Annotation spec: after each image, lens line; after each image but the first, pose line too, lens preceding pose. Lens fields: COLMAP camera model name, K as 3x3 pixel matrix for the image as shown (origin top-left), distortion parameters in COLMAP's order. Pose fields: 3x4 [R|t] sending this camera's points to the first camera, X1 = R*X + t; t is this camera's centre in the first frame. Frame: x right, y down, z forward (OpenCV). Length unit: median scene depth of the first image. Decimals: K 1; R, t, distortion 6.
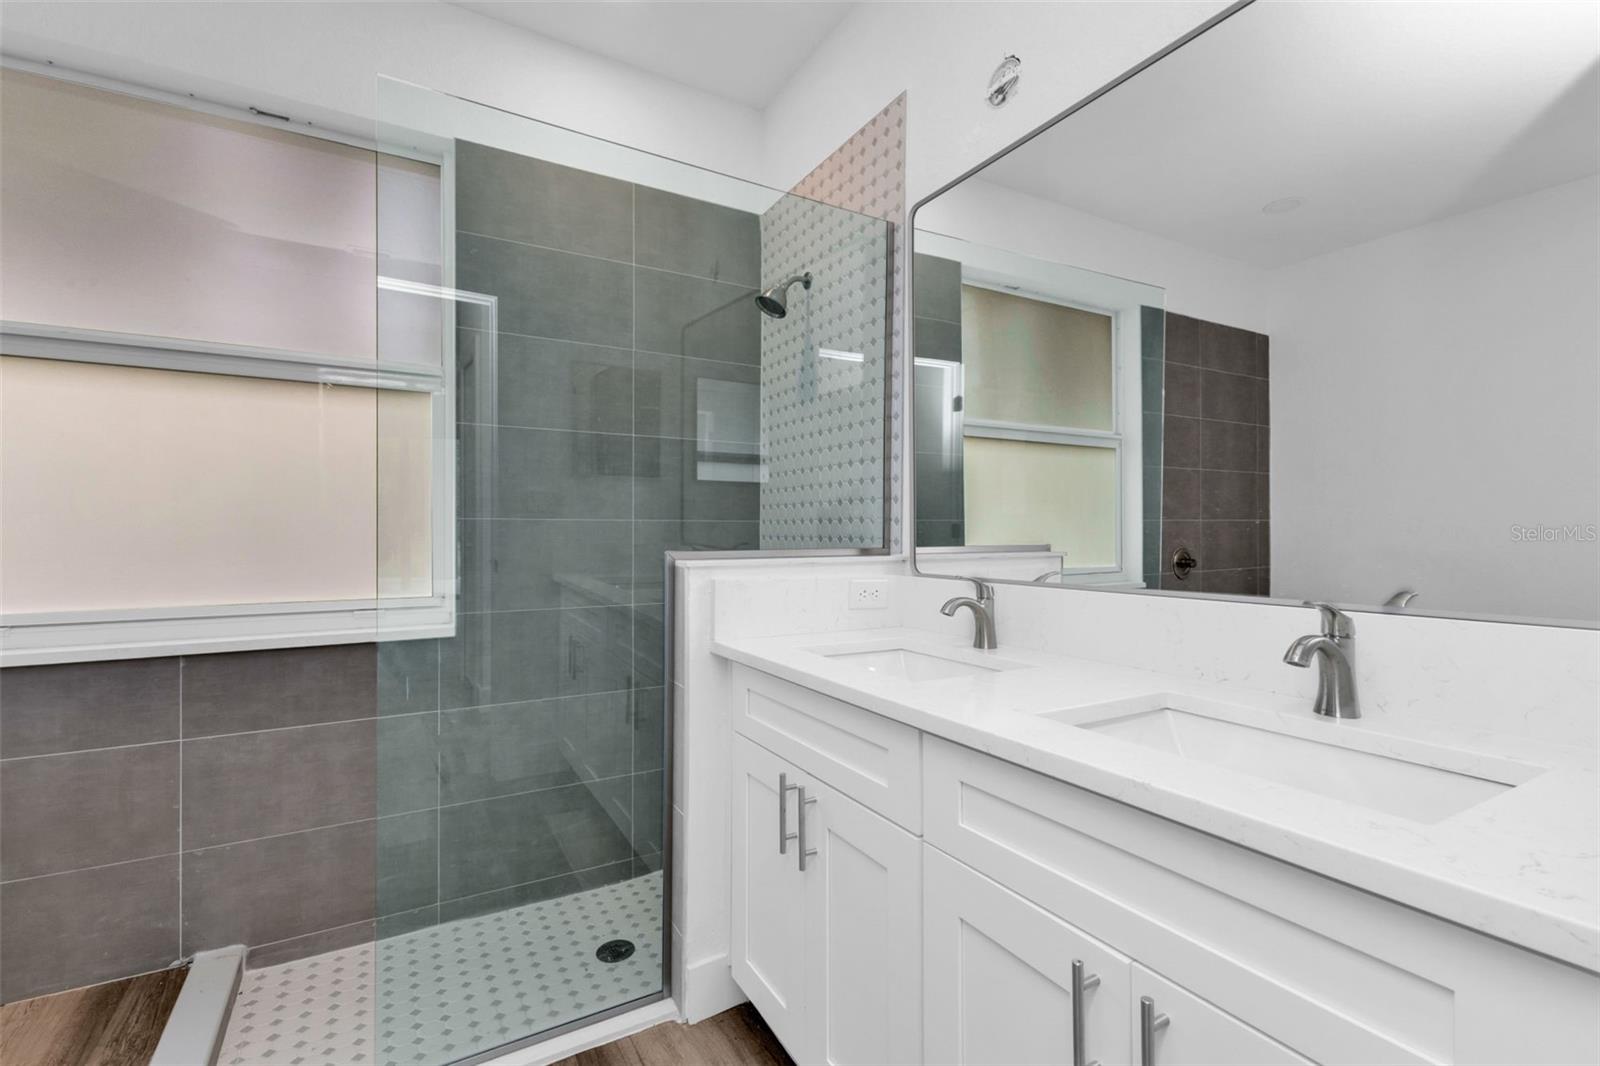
lens RADIAL K [[697.0, 0, 804.3], [0, 697.0, 531.8], [0, 0, 1]] dist [0.006538, -0.000110]
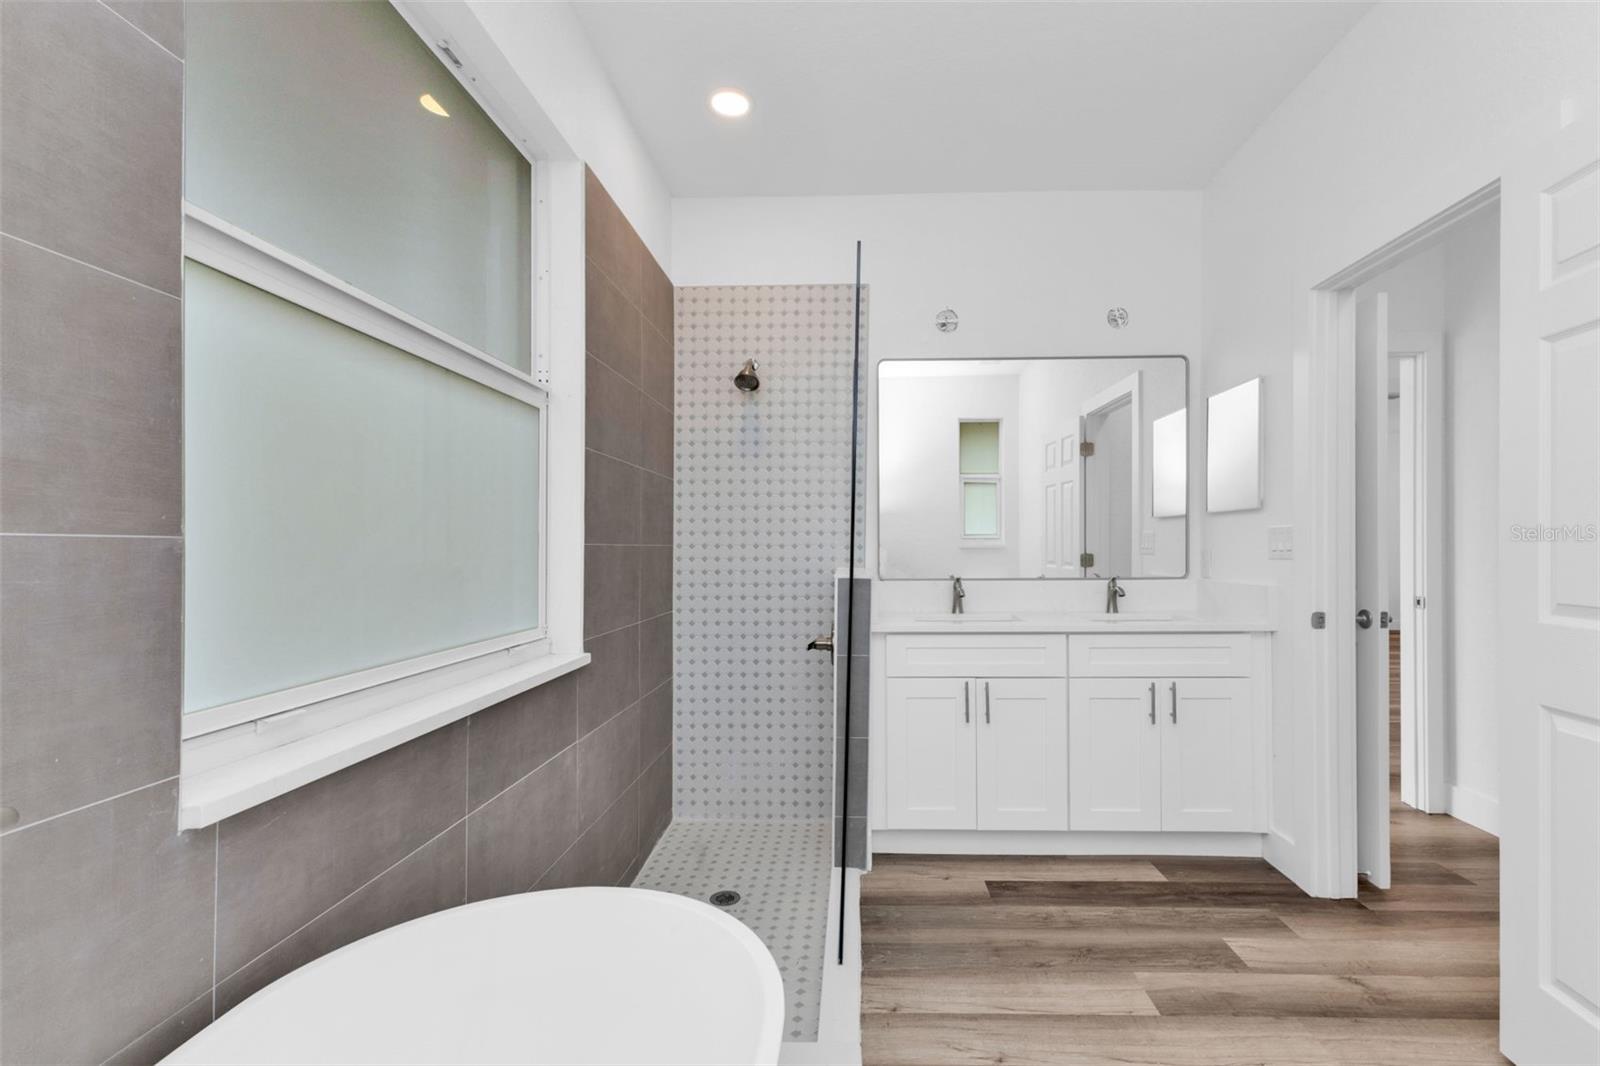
lens RADIAL K [[697.0, 0, 804.3], [0, 697.0, 531.8], [0, 0, 1]] dist [0.006538, -0.000110]
pose [[0.557057, 0.019784, 0.830239, -1.338528], [-0.003736, 0.999766, -0.021317, -0.014114], [-0.830466, 0.008773, 0.557000, 0.220831]]
